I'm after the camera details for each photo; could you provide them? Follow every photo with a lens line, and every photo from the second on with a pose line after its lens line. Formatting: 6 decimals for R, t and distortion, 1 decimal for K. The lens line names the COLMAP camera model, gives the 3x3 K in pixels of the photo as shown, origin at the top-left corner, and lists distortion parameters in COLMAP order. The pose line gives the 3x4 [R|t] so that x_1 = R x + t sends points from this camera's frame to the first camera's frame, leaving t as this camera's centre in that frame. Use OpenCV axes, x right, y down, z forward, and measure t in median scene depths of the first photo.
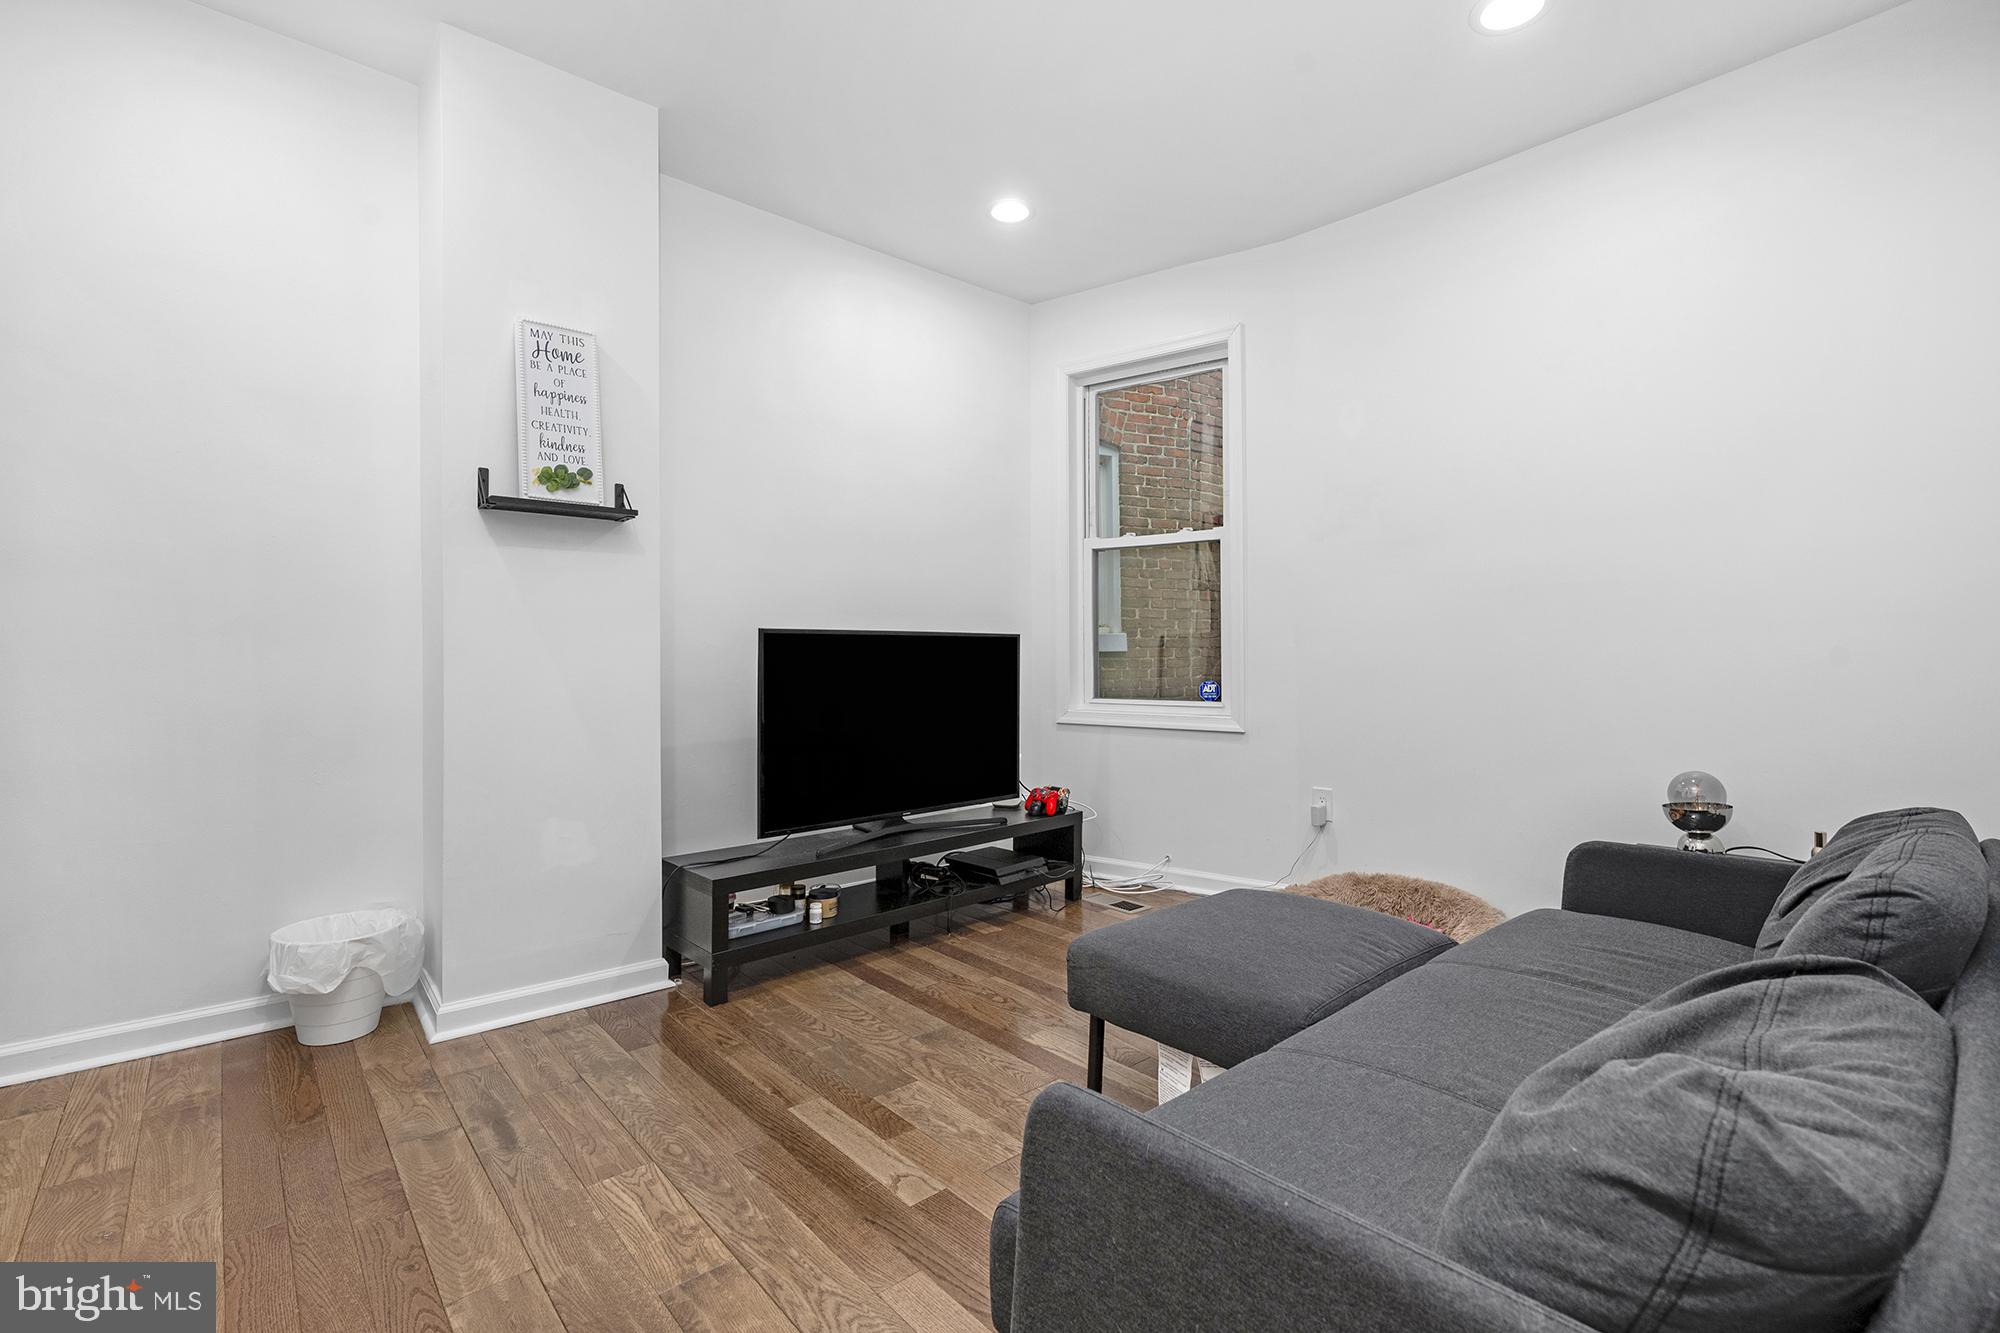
lens RADIAL K [[896.1, 0, 1005.5], [0, 896.1, 659.9], [0, 0, 1]] dist [-0.001291, -0.000192]
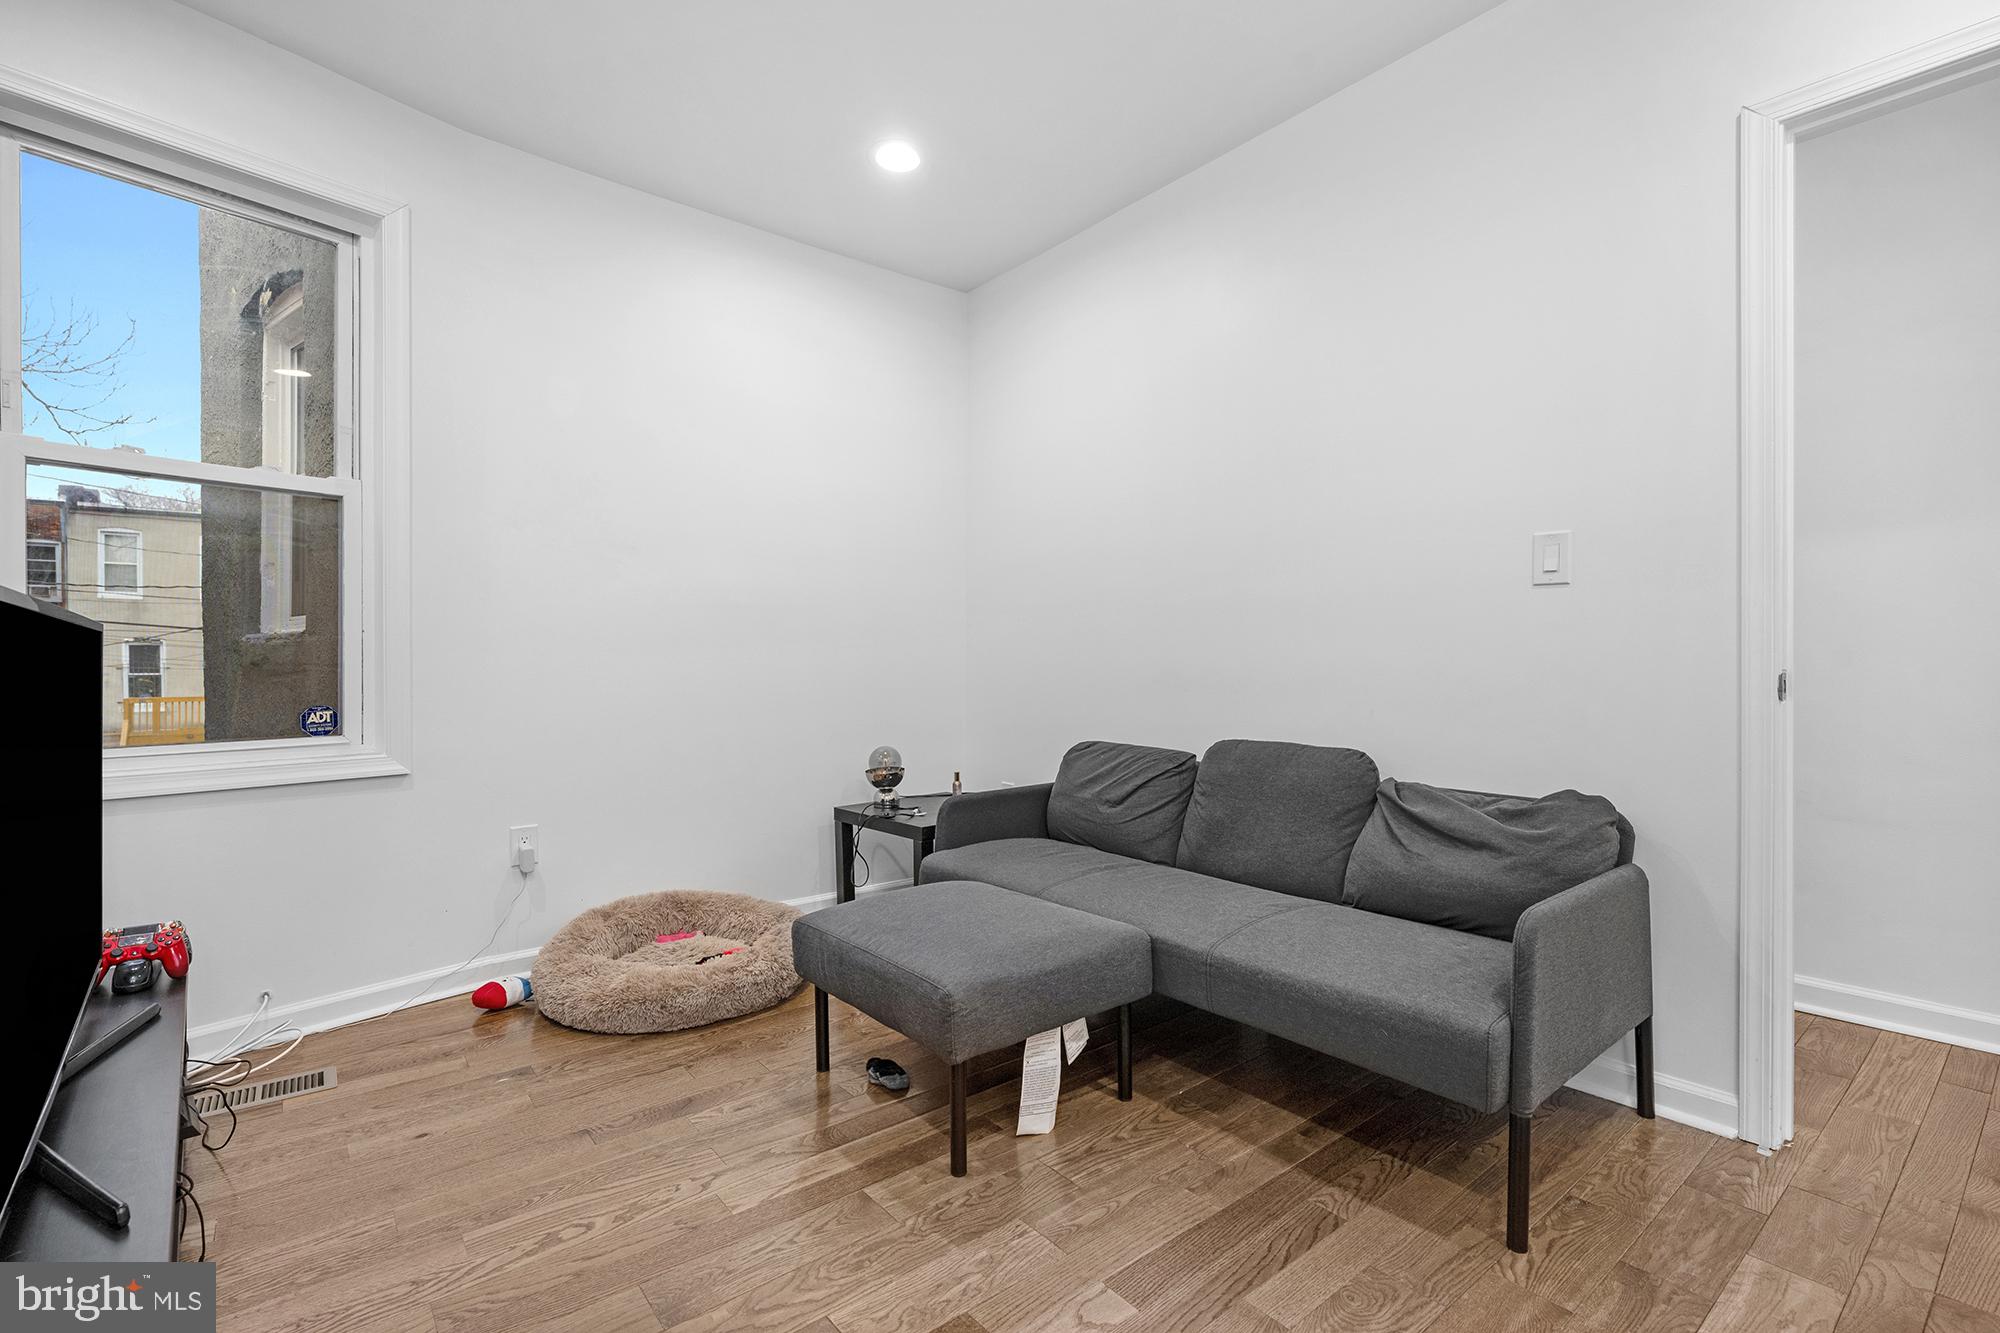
lens RADIAL K [[896.1, 0, 998.4], [0, 896.1, 670.4], [0, 0, 1]] dist [-0.001291, -0.000192]
pose [[0.049132, -0.002789, 0.998788, -0.440925], [0.009296, 0.999954, 0.002335, 0.000719], [-0.998749, 0.009170, 0.049156, 0.502854]]
